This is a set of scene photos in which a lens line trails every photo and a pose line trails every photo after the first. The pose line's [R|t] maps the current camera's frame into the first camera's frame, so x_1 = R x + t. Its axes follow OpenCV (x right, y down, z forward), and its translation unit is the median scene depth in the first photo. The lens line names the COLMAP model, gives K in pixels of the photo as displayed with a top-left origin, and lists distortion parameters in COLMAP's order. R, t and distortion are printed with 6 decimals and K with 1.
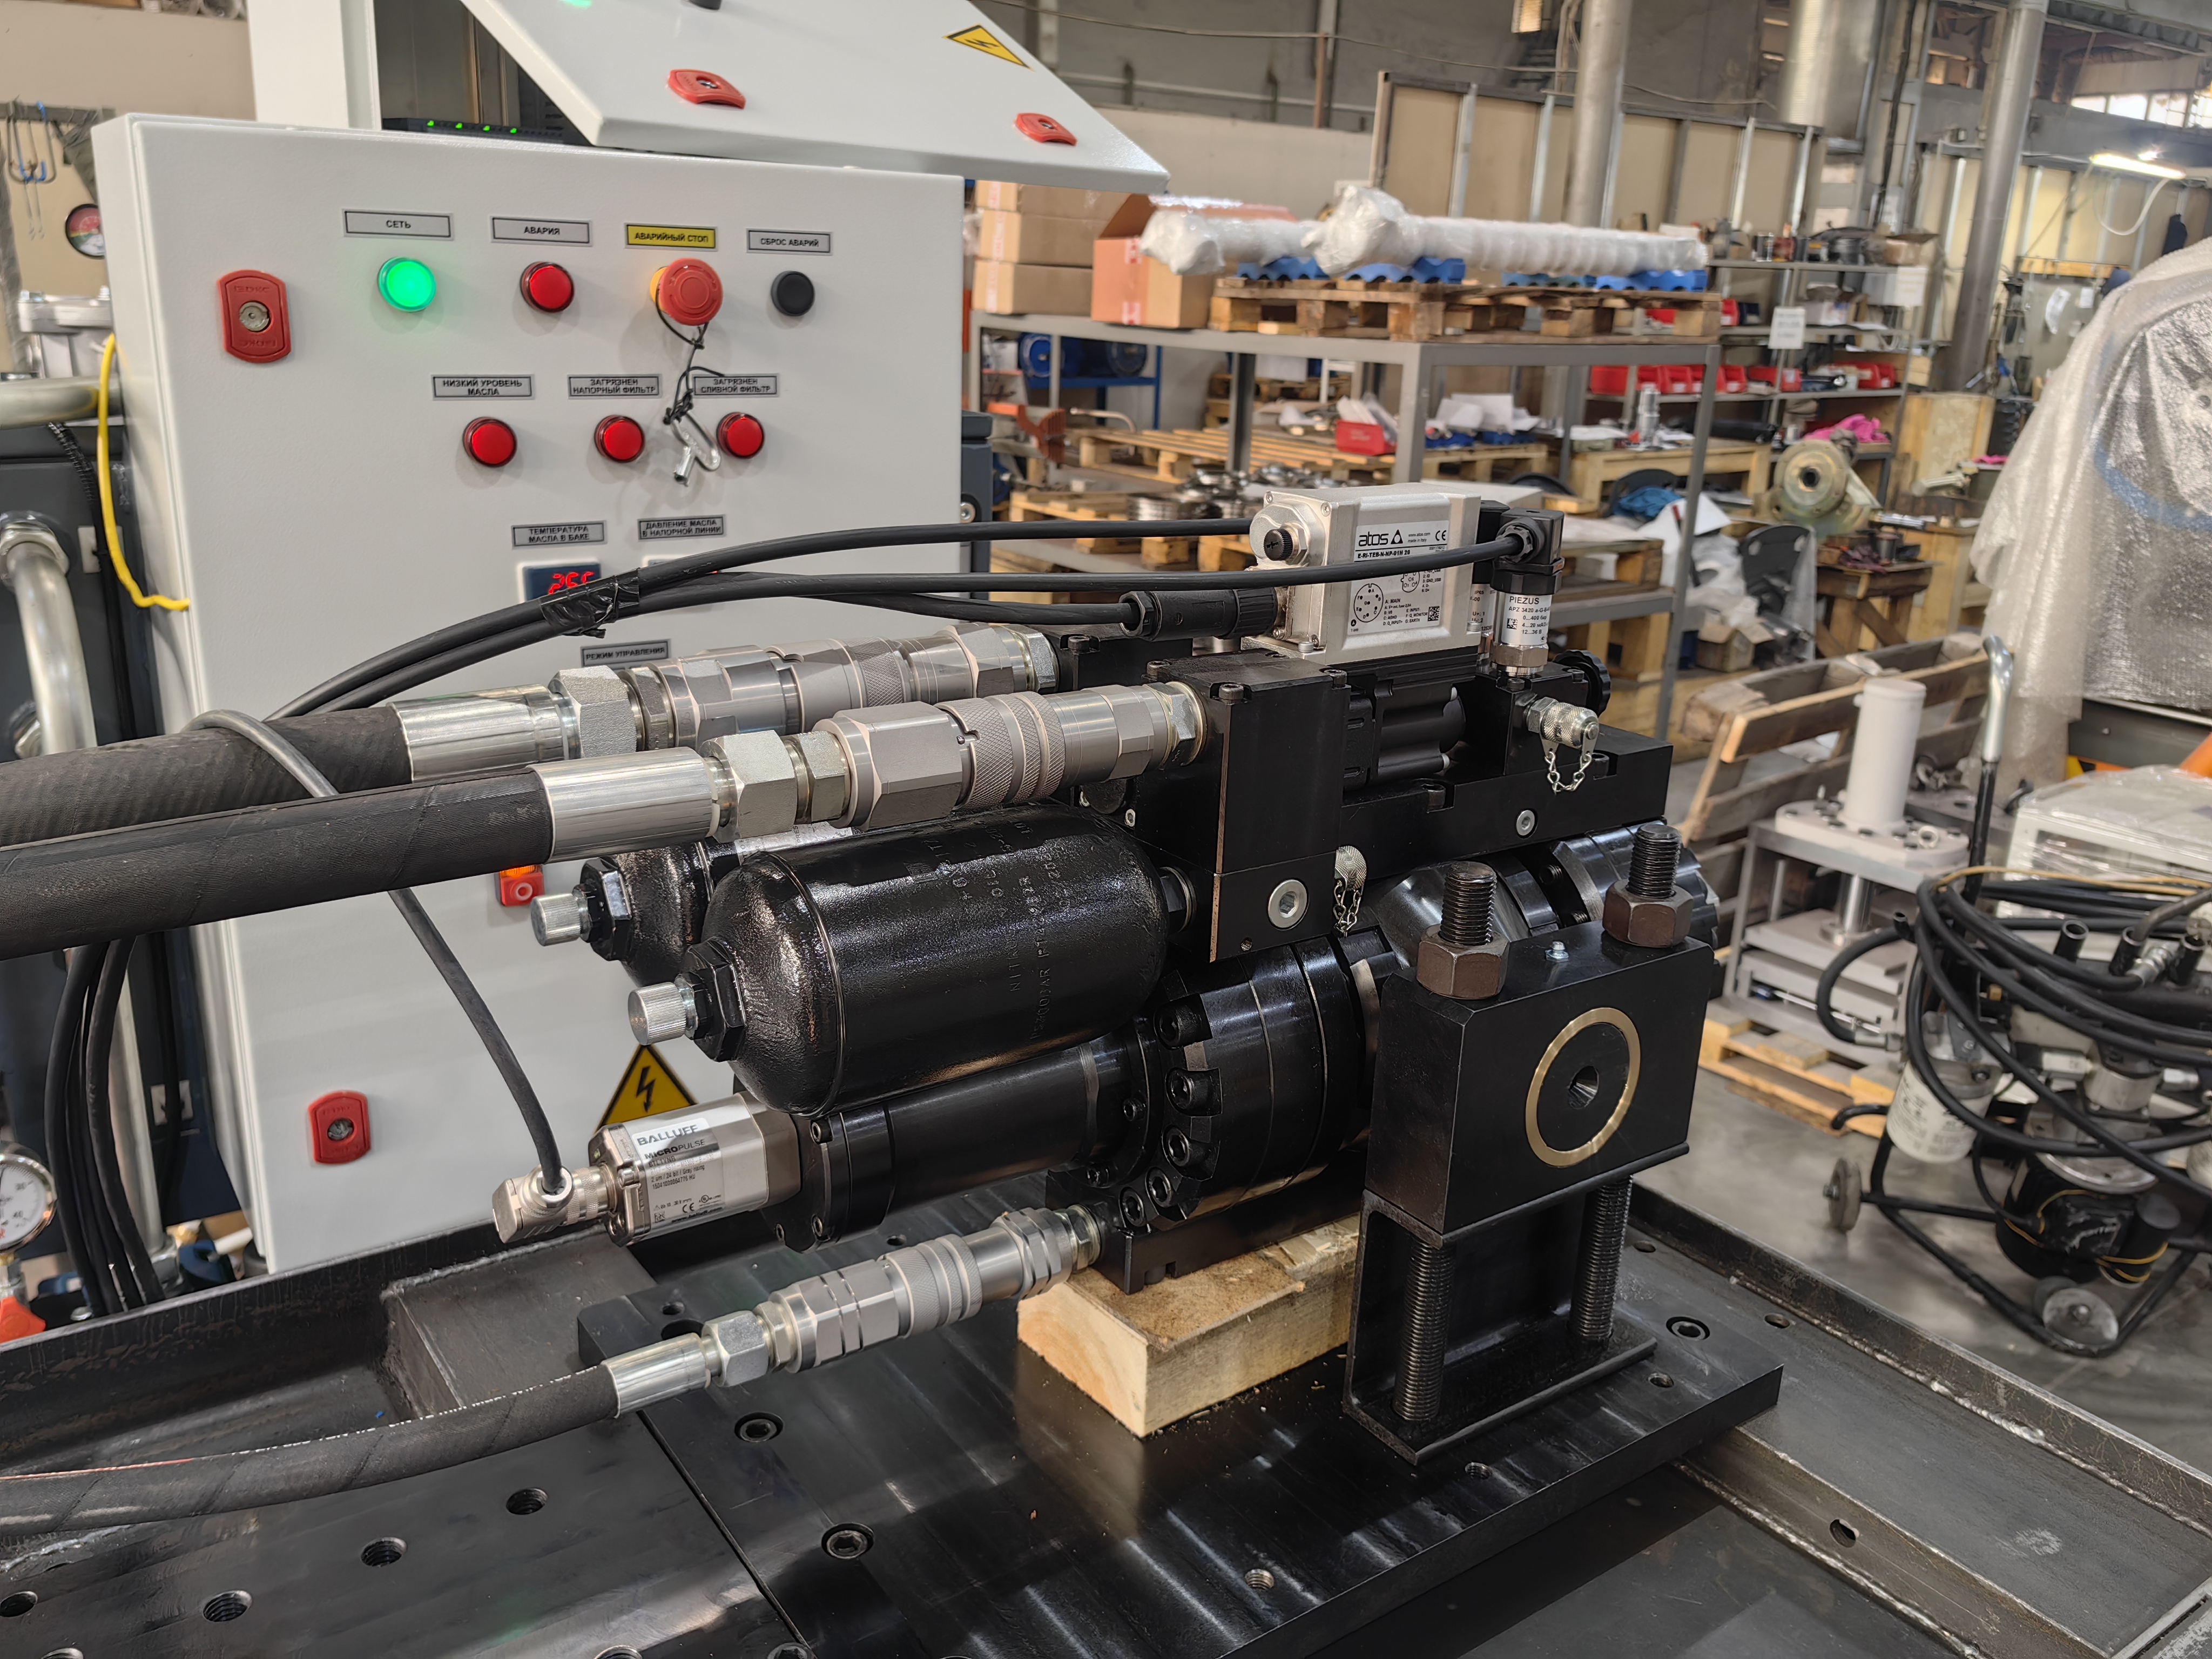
lens RADIAL K [[1766.1, 0, 1104.9], [0, 1766.1, 843.6], [0, 0, 1]] dist [0.010049, -0.017670]
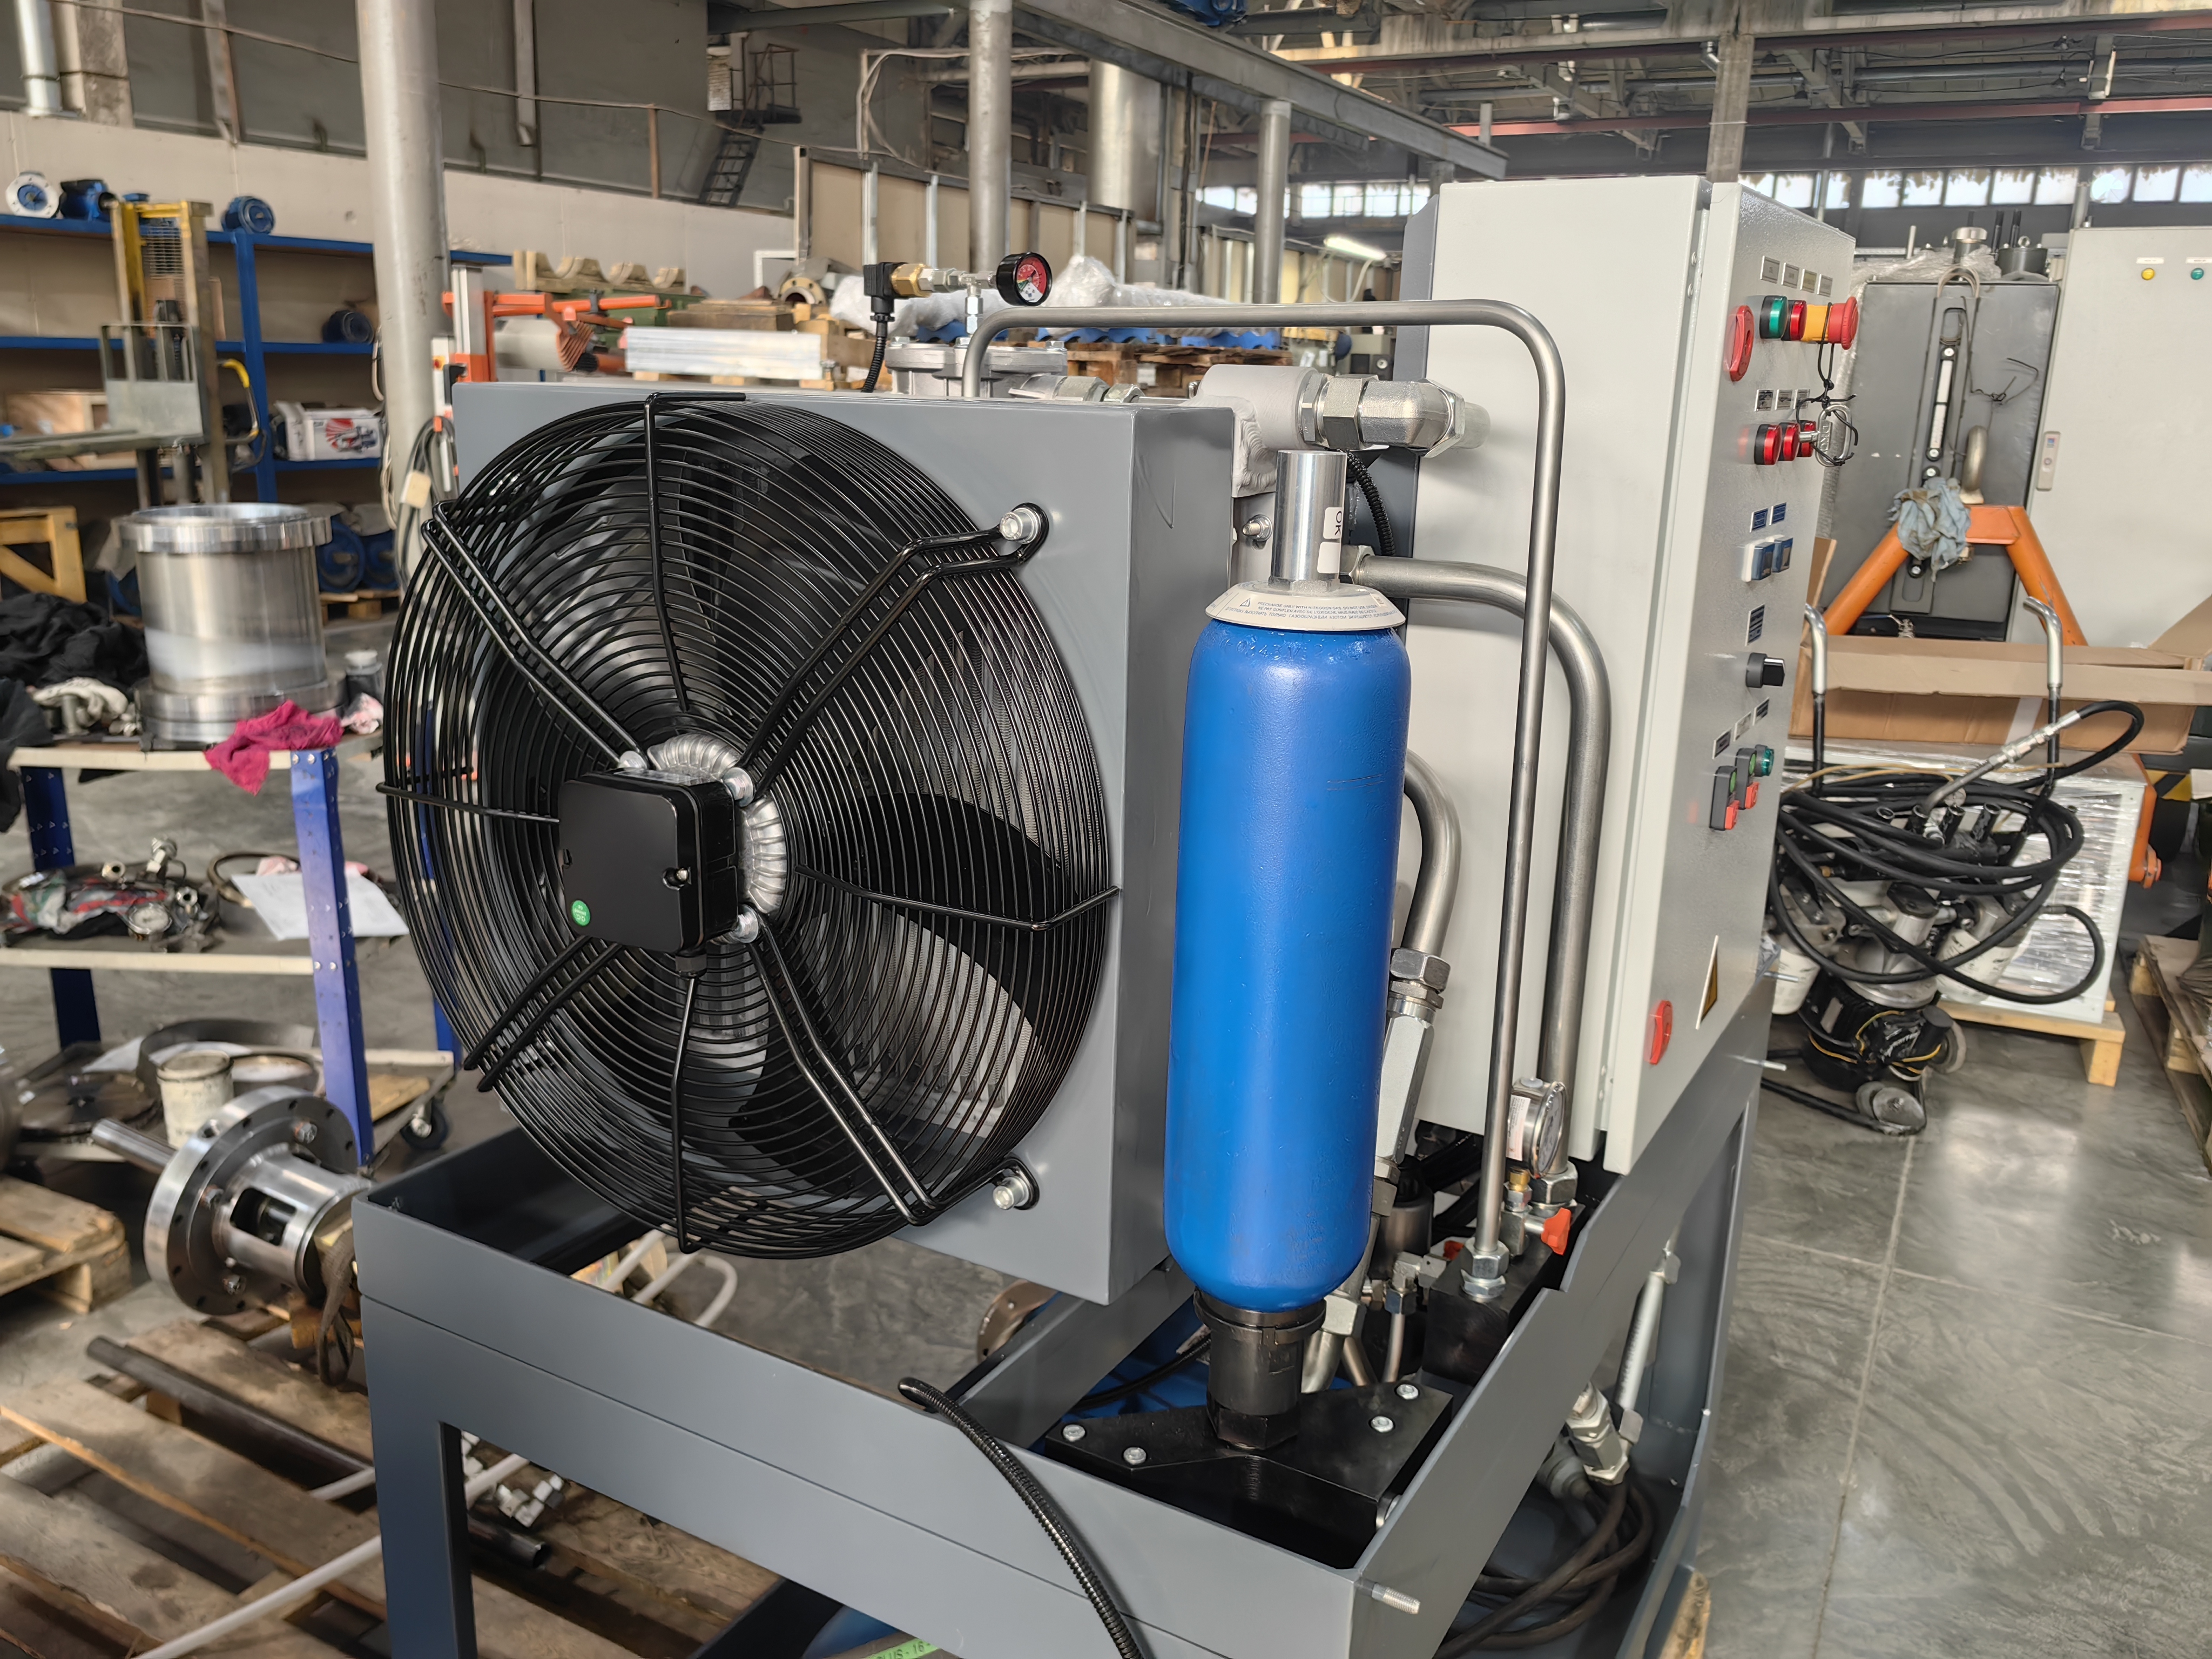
lens RADIAL K [[1766.1, 0, 1106.6], [0, 1766.1, 829.8], [0, 0, 1]] dist [0.010049, -0.017670]
pose [[0.901017, -0.120347, 0.416756, -0.127813], [0.138248, 0.990313, -0.012915, -0.000634], [-0.411165, 0.069252, 0.908927, 0.006912]]
